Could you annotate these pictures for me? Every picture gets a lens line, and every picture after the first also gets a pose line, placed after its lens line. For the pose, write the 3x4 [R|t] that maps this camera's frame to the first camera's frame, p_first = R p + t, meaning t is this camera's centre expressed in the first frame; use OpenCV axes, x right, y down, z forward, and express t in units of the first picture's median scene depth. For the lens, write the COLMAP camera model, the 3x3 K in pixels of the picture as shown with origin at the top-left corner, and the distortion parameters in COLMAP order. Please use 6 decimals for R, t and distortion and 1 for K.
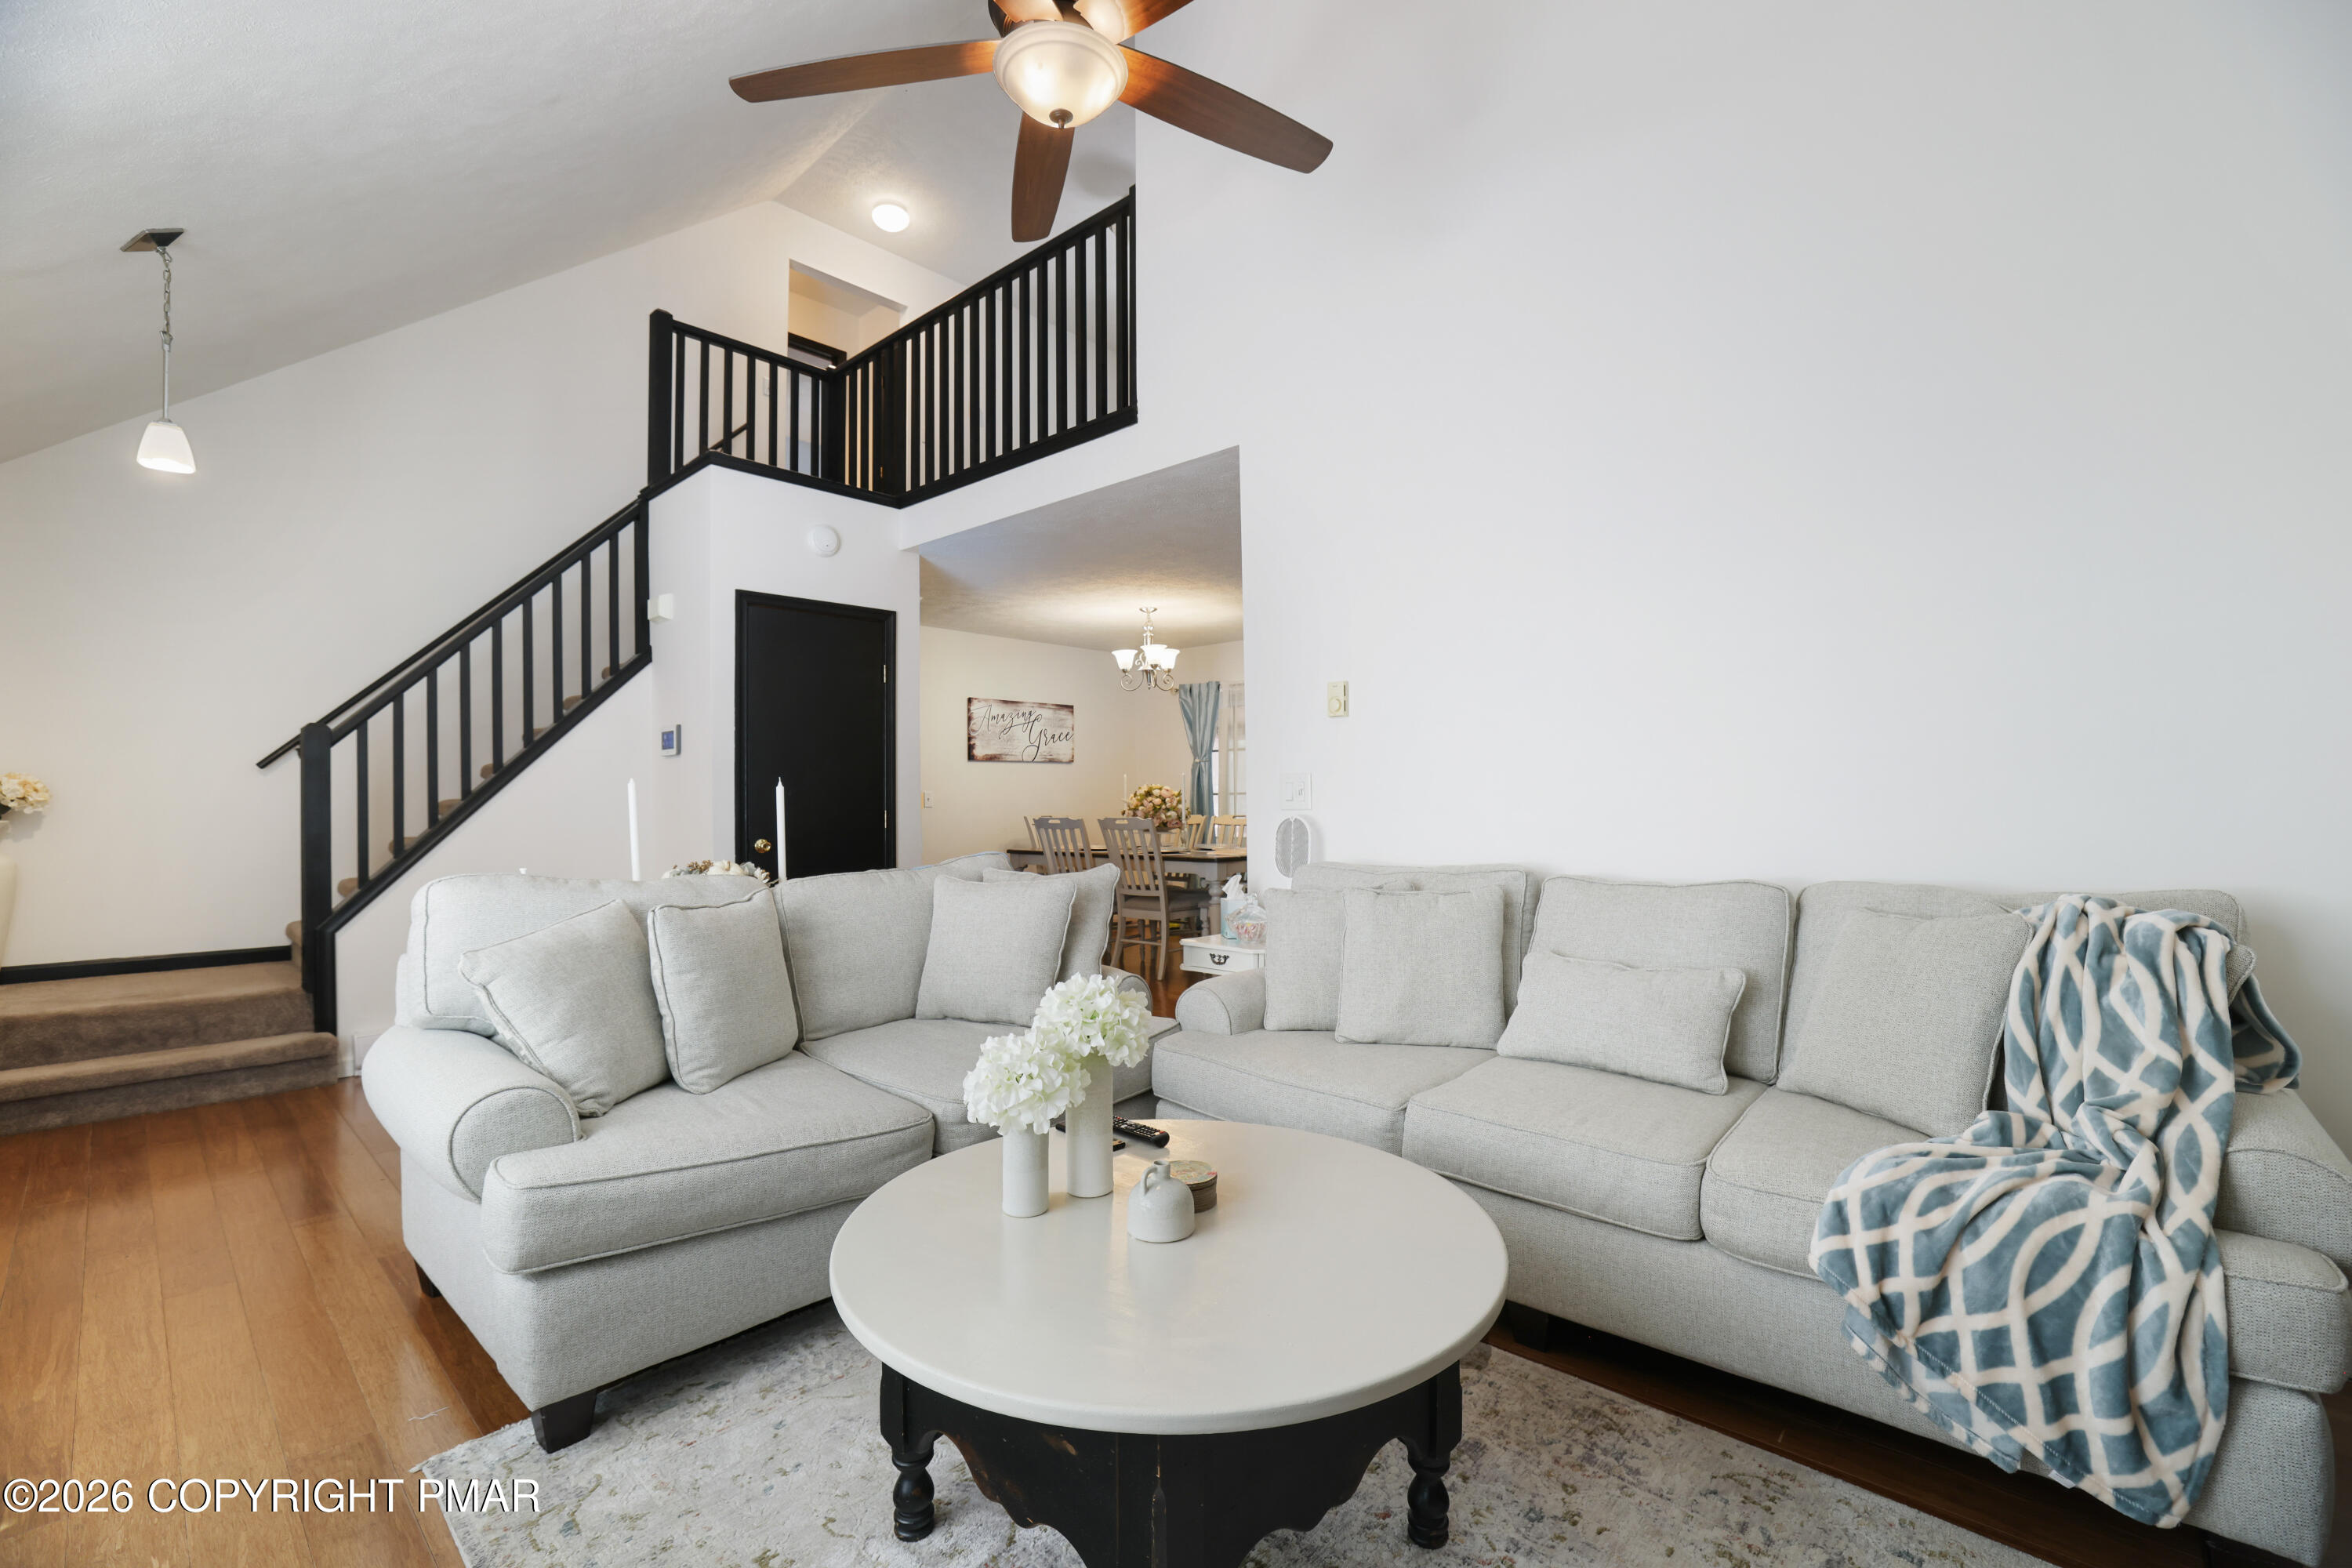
lens RADIAL K [[1012.8, 0, 1173.1], [0, 1012.8, 795.9], [0, 0, 1]] dist [-0.034035, 0.008851]
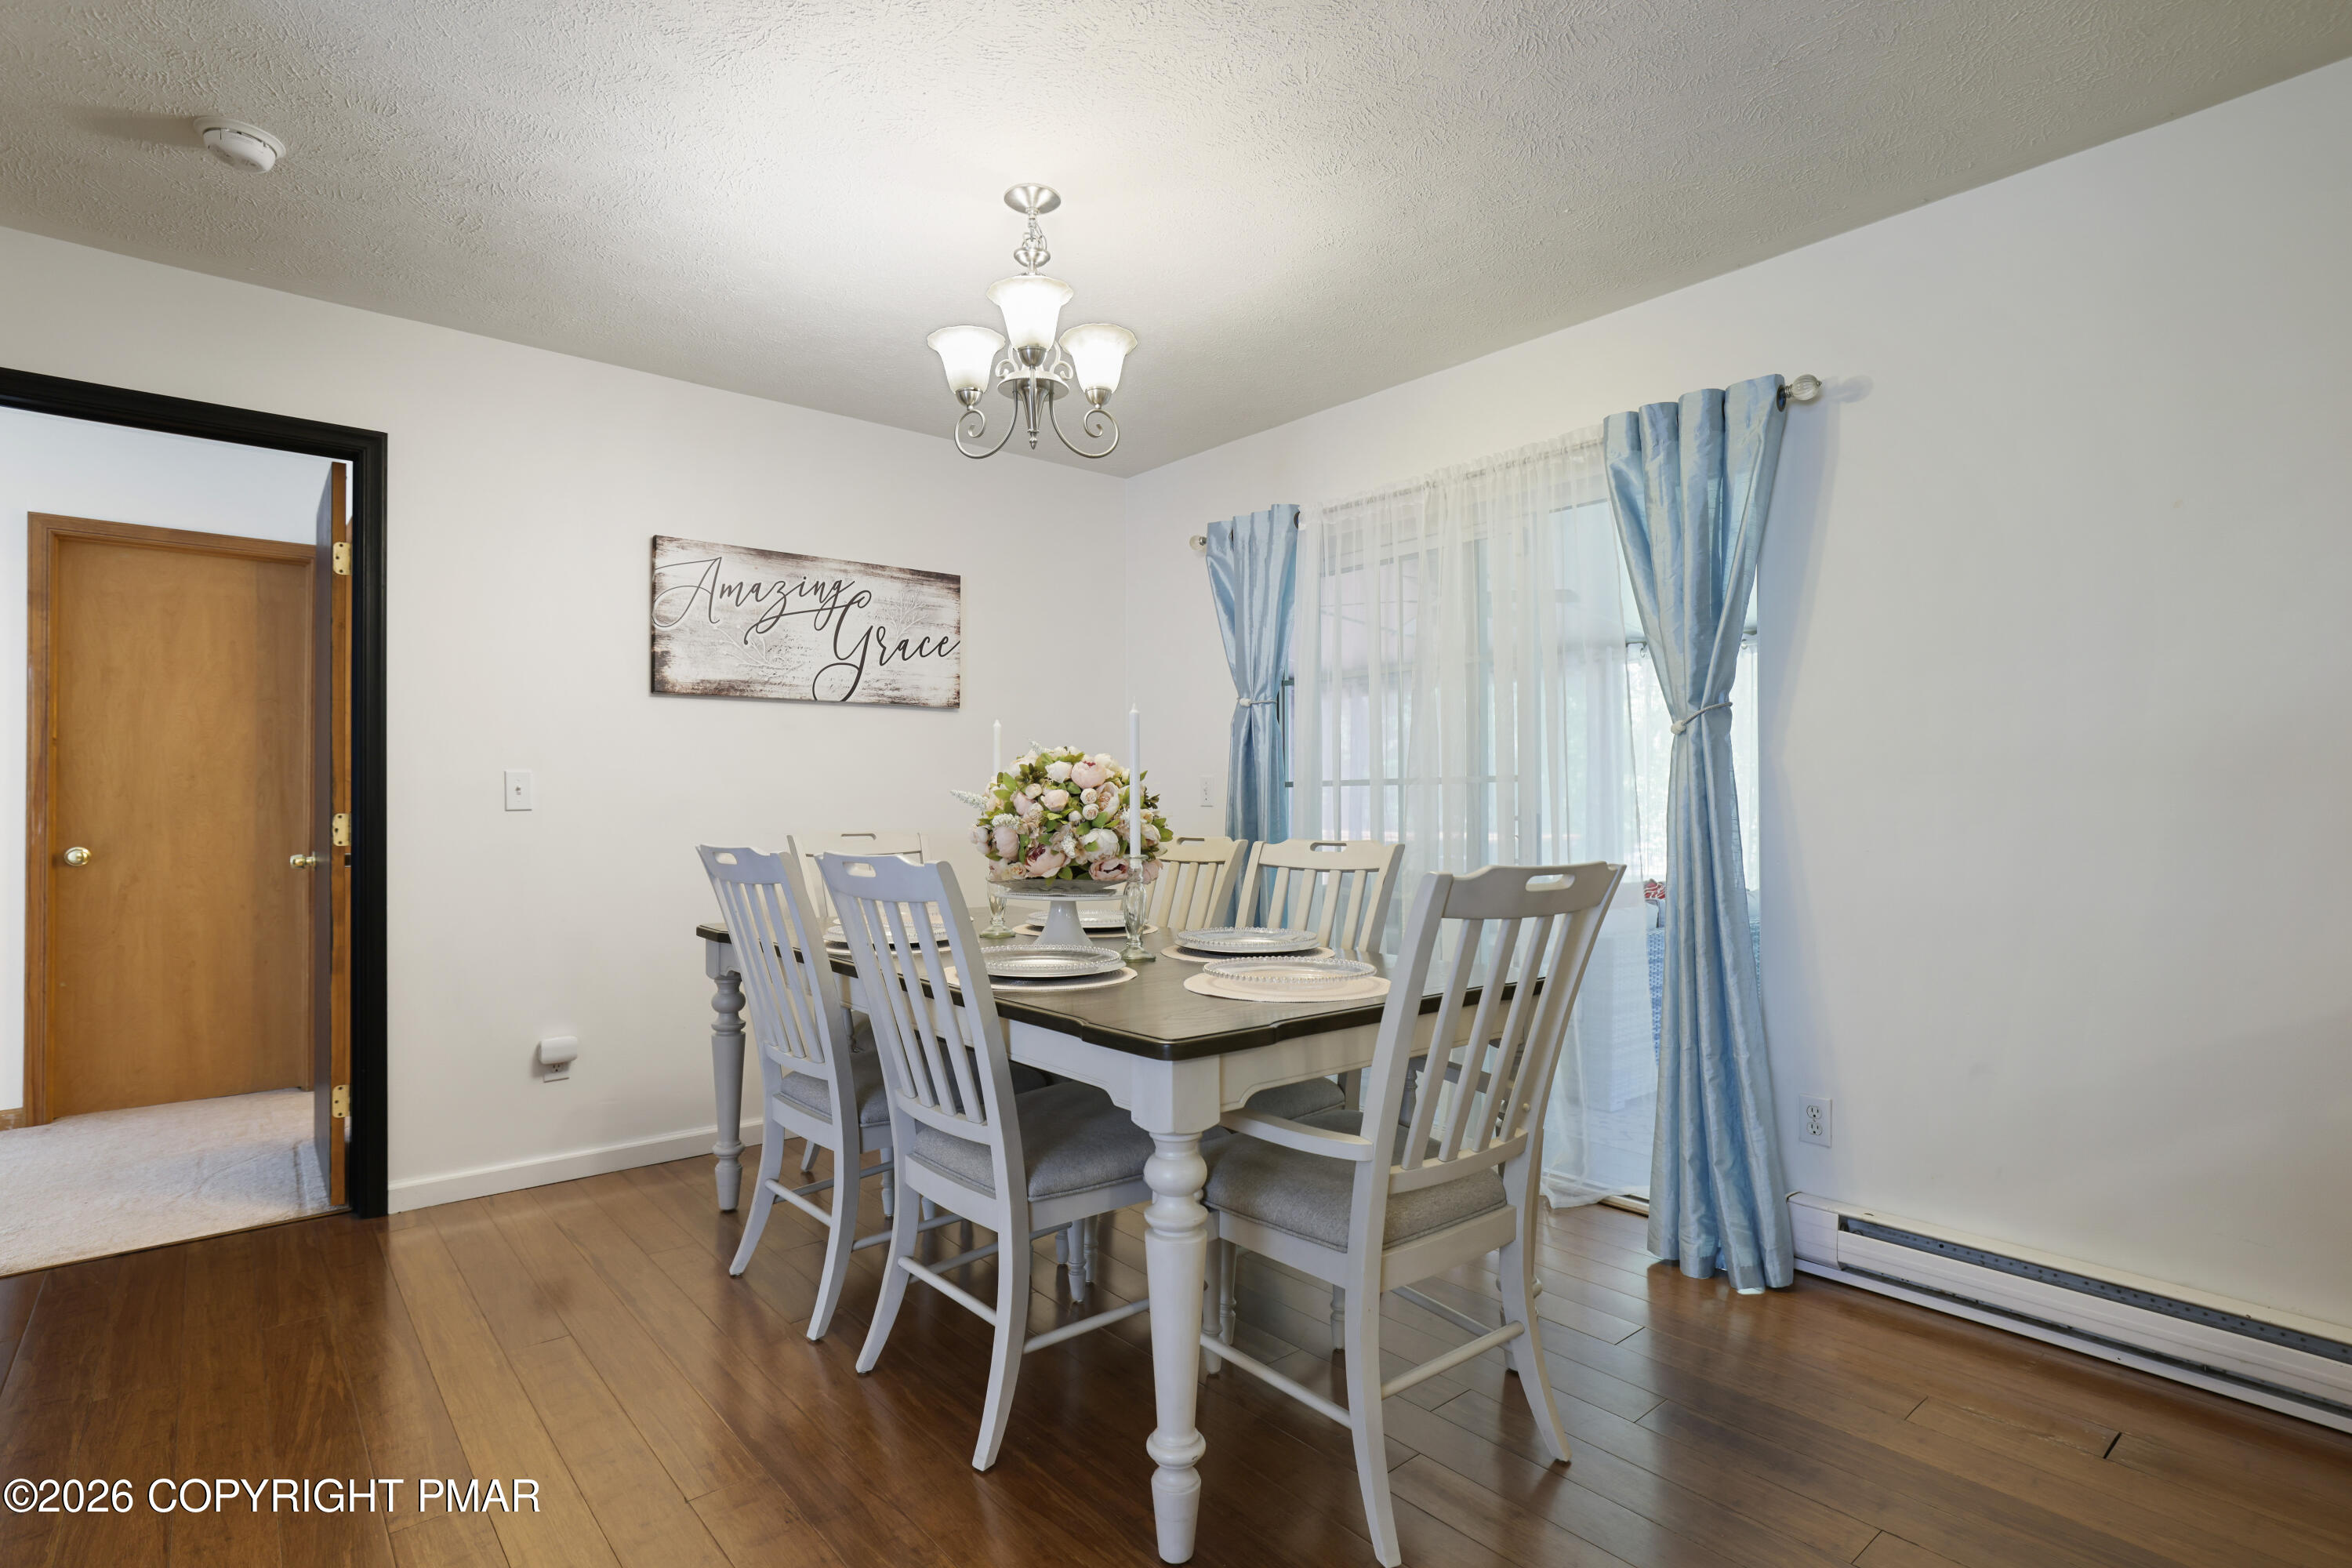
lens RADIAL K [[1155.1, 0, 1152.5], [0, 1155.1, 794.1], [0, 0, 1]] dist [-0.002448, 0.005280]
pose [[0.989839, 0.006104, -0.142065, 0.055999], [-0.006054, 0.999981, 0.000781, 0.002879], [0.142067, 0.000087, 0.989857, 0.551604]]
